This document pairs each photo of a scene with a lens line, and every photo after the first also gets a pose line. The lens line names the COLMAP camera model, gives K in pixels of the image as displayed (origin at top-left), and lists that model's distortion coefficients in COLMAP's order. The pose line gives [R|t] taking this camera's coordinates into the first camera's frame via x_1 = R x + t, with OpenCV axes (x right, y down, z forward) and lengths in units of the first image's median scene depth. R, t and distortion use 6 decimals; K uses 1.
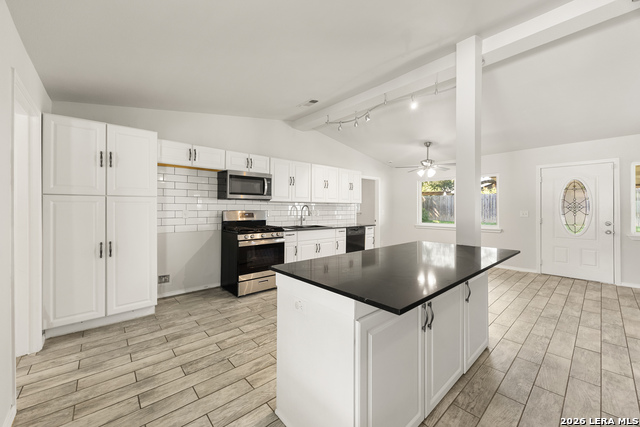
lens RADIAL K [[249.3, 0, 317.5], [0, 249.3, 211.0], [0, 0, 1]] dist [-0.002010, 0.000242]
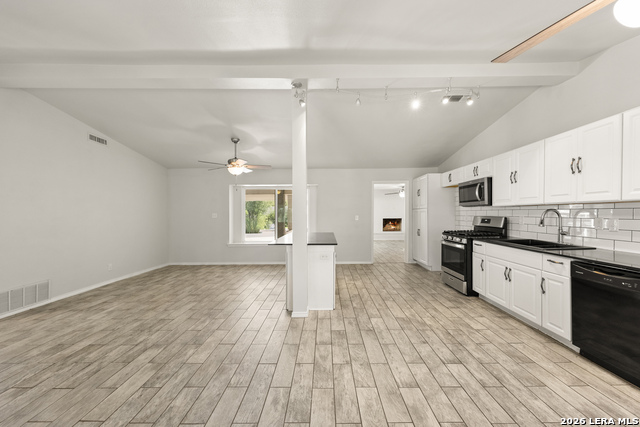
lens RADIAL K [[247.2, 0, 329.9], [0, 247.2, 215.9], [0, 0, 1]] dist [-0.000724, -0.000664]
pose [[-0.635933, 0.007778, -0.771705, 0.823860], [-0.004426, 0.999896, 0.013725, -0.013811], [0.771731, 0.012143, -0.635833, 1.066132]]
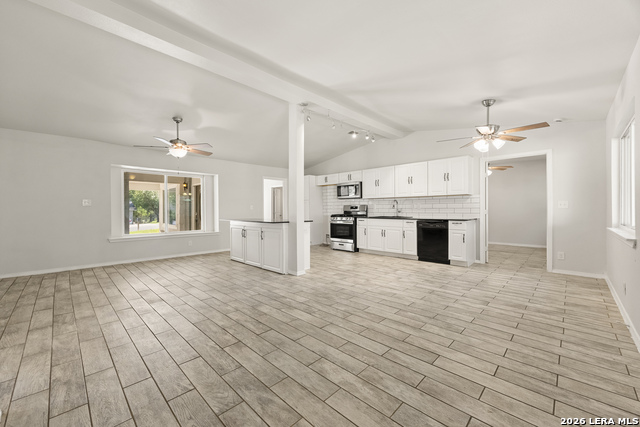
lens RADIAL K [[249.3, 0, 306.5], [0, 249.3, 211.3], [0, 0, 1]] dist [-0.002010, 0.000242]
pose [[0.059700, 0.002283, -0.998214, 1.276571], [-0.005450, 0.999983, 0.001961, 0.036305], [0.998201, 0.005323, 0.059712, 0.537579]]
